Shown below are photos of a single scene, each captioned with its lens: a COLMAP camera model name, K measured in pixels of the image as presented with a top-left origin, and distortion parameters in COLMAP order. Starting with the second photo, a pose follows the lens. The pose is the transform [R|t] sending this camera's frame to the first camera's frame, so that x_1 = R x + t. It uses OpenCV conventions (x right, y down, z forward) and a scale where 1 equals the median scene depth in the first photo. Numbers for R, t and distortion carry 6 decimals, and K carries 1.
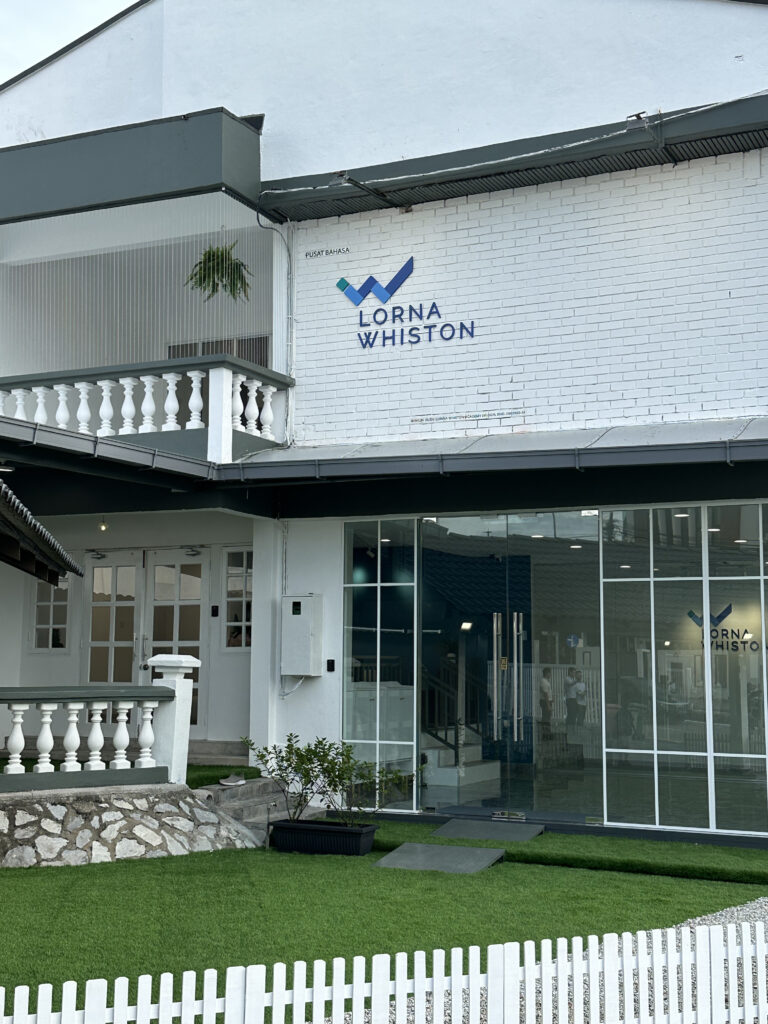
lens RADIAL K [[1343.1, 0, 383.5], [0, 1343.1, 513.8], [0, 0, 1]] dist [0.123480, 0.000000]
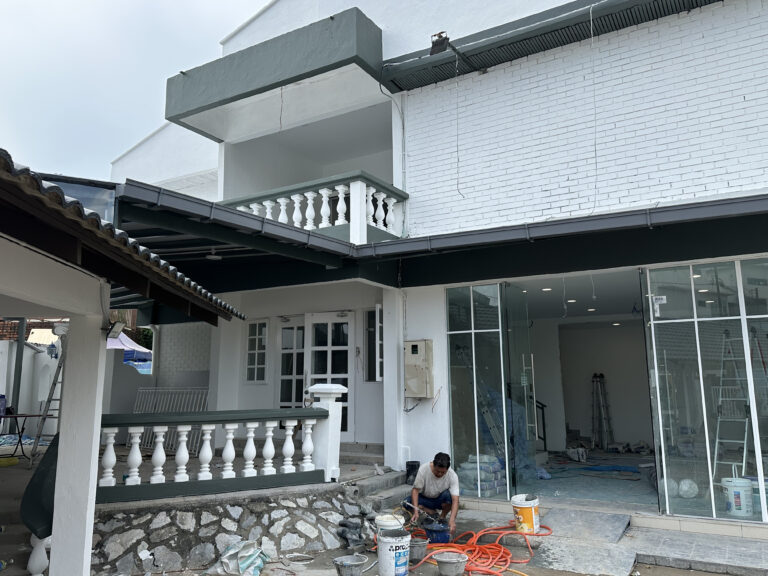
lens RADIAL K [[595.6, 0, 389.5], [0, 595.6, 273.6], [0, 0, 1]] dist [0.039111, -0.018527]
pose [[0.996544, -0.029703, -0.077575, -0.043059], [0.023844, 0.996869, -0.075389, 0.040075], [0.079571, 0.073279, 0.994132, 0.397053]]
